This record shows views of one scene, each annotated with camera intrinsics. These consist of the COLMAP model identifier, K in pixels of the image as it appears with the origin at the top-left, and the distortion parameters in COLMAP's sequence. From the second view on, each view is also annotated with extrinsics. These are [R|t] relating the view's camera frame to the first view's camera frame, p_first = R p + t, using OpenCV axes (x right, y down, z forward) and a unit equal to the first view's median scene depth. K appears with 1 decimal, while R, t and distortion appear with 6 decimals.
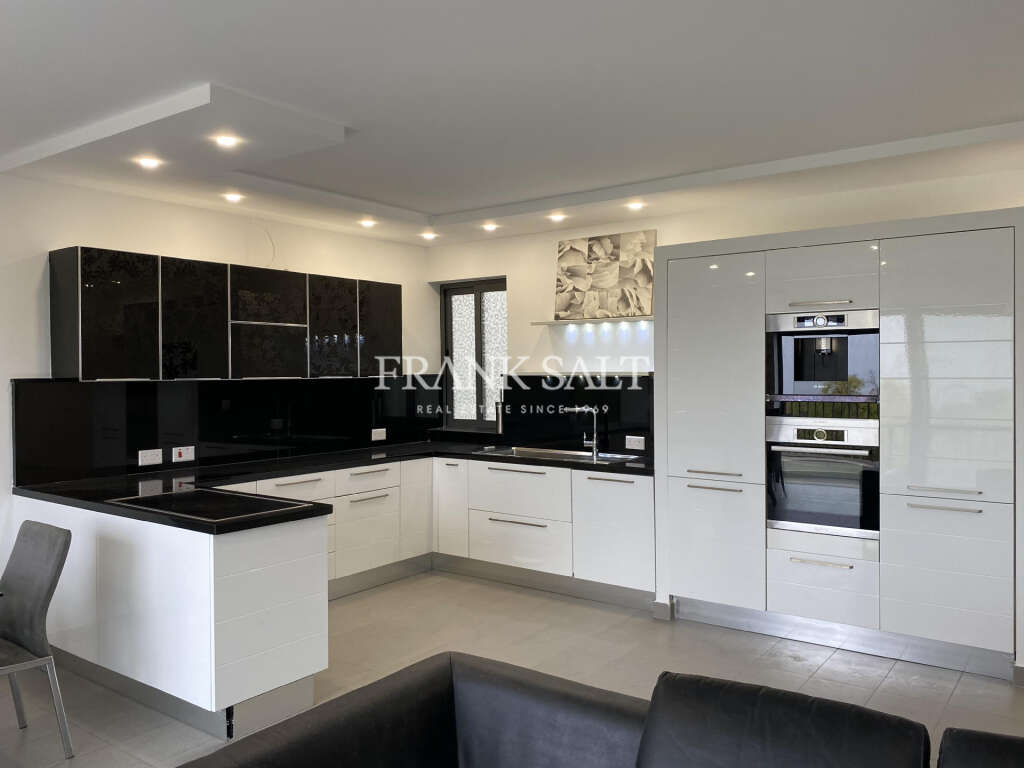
lens RADIAL K [[786.8, 0, 524.4], [0, 786.8, 382.5], [0, 0, 1]] dist [0.006927, -0.005905]
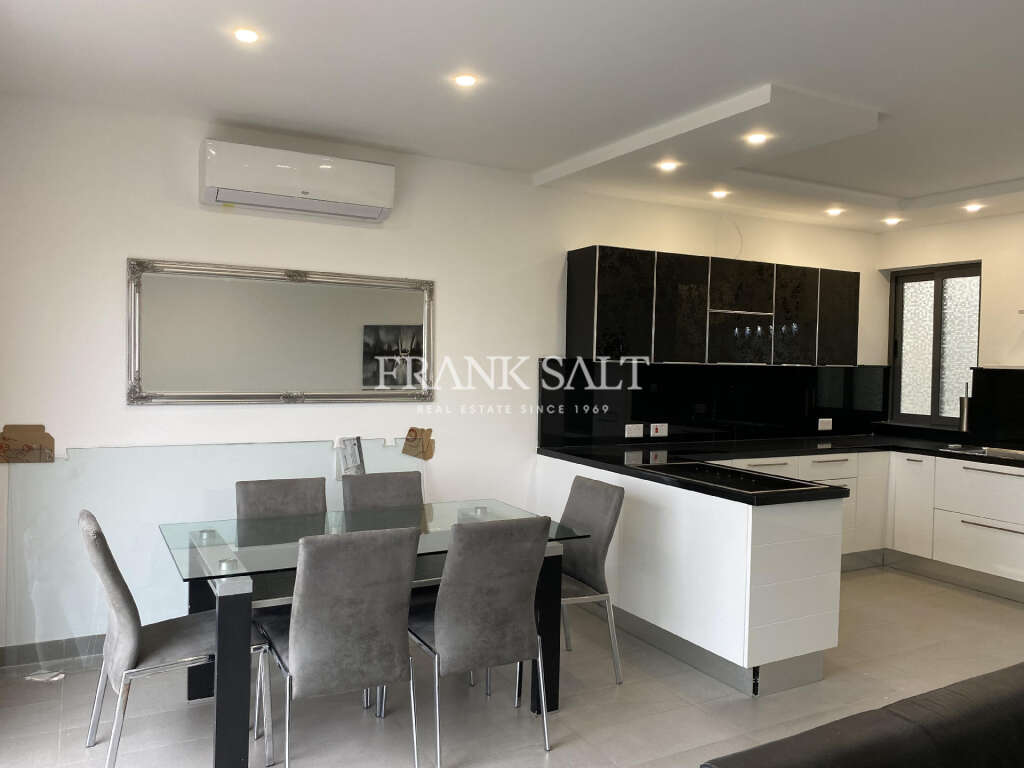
lens RADIAL K [[760.0, 0, 512.0], [0, 760.0, 384.0], [0, 0, 1]] dist [0.008797, -0.009076]
pose [[0.895686, 0.038541, -0.443014, -0.133668], [-0.032432, 0.999246, 0.021360, 0.008899], [0.443503, -0.004764, 0.896260, -0.045706]]
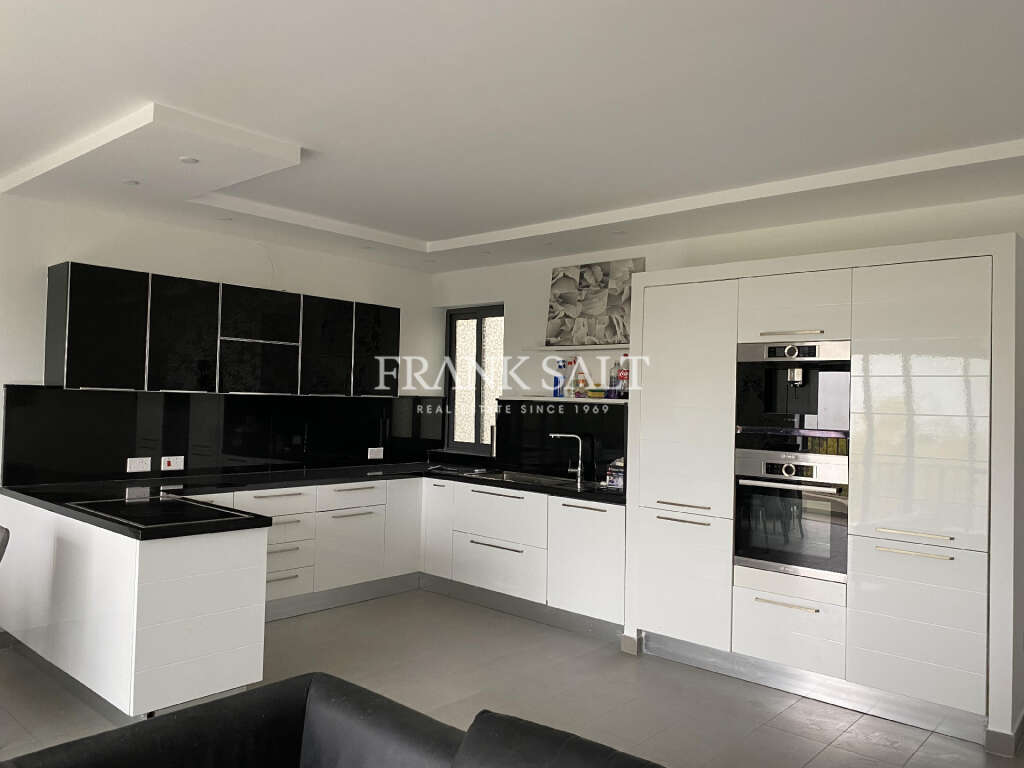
lens RADIAL K [[760.0, 0, 512.0], [0, 760.0, 384.0], [0, 0, 1]] dist [0.008797, -0.009076]
pose [[0.994915, 0.031742, -0.095583, 0.097609], [-0.035157, 0.998795, -0.034251, 0.004405], [0.094380, 0.037438, 0.994832, 0.032995]]
